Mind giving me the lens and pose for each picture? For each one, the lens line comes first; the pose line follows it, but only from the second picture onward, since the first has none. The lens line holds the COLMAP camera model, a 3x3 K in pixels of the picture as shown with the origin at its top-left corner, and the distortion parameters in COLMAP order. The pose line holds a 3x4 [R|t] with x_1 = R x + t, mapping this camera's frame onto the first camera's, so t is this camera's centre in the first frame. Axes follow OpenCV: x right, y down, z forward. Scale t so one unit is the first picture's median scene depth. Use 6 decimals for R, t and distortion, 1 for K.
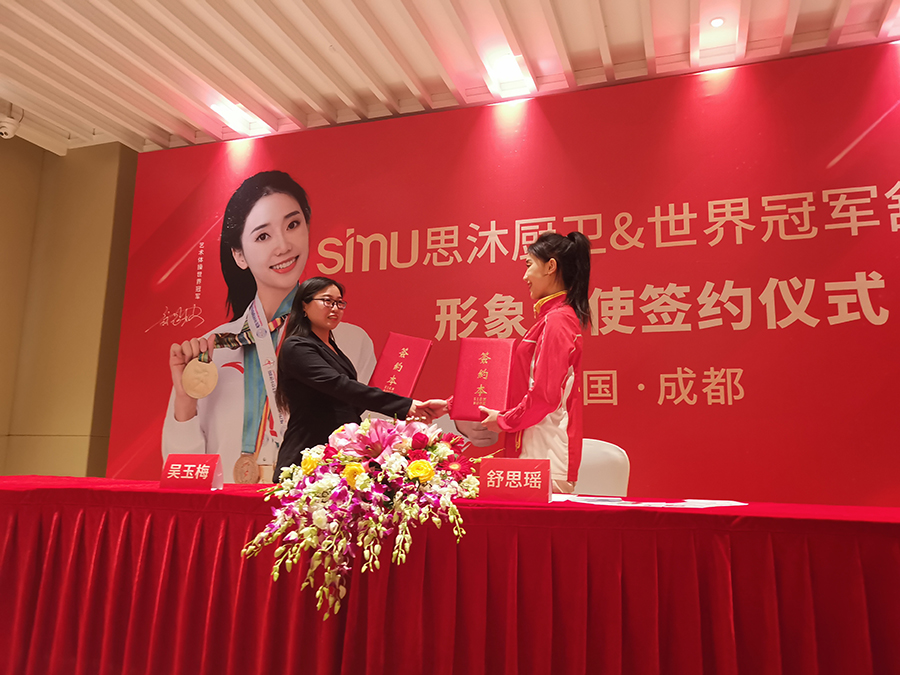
lens RADIAL K [[701.6, 0, 455.5], [0, 701.6, 335.6], [0, 0, 1]] dist [0.053444, -0.056973]
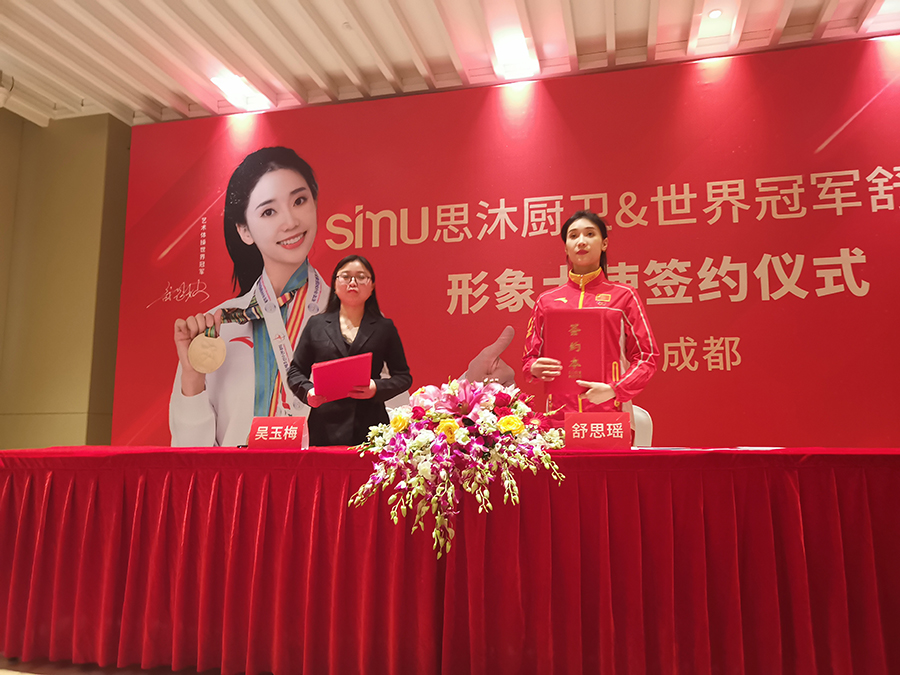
lens RADIAL K [[701.6, 0, 456.5], [0, 701.6, 339.5], [0, 0, 1]] dist [0.053444, -0.056973]
pose [[0.995630, -0.008042, 0.093039, -0.121909], [0.004926, 0.999421, 0.033666, 0.010637], [-0.093256, -0.033060, 0.995093, -0.042484]]
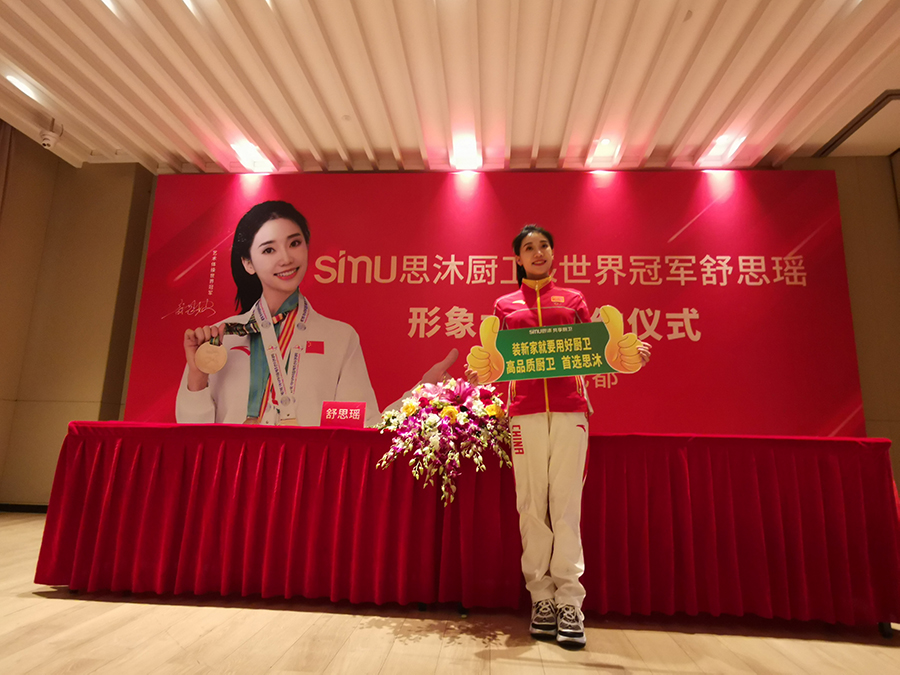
lens RADIAL K [[550.3, 0, 455.1], [0, 550.3, 341.5], [0, 0, 1]] dist [-0.021066, 0.019165]
pose [[0.965659, 0.053548, 0.254234, -0.230401], [-0.050646, 0.998555, -0.017952, 0.032531], [-0.254828, 0.004460, 0.966976, -0.071874]]
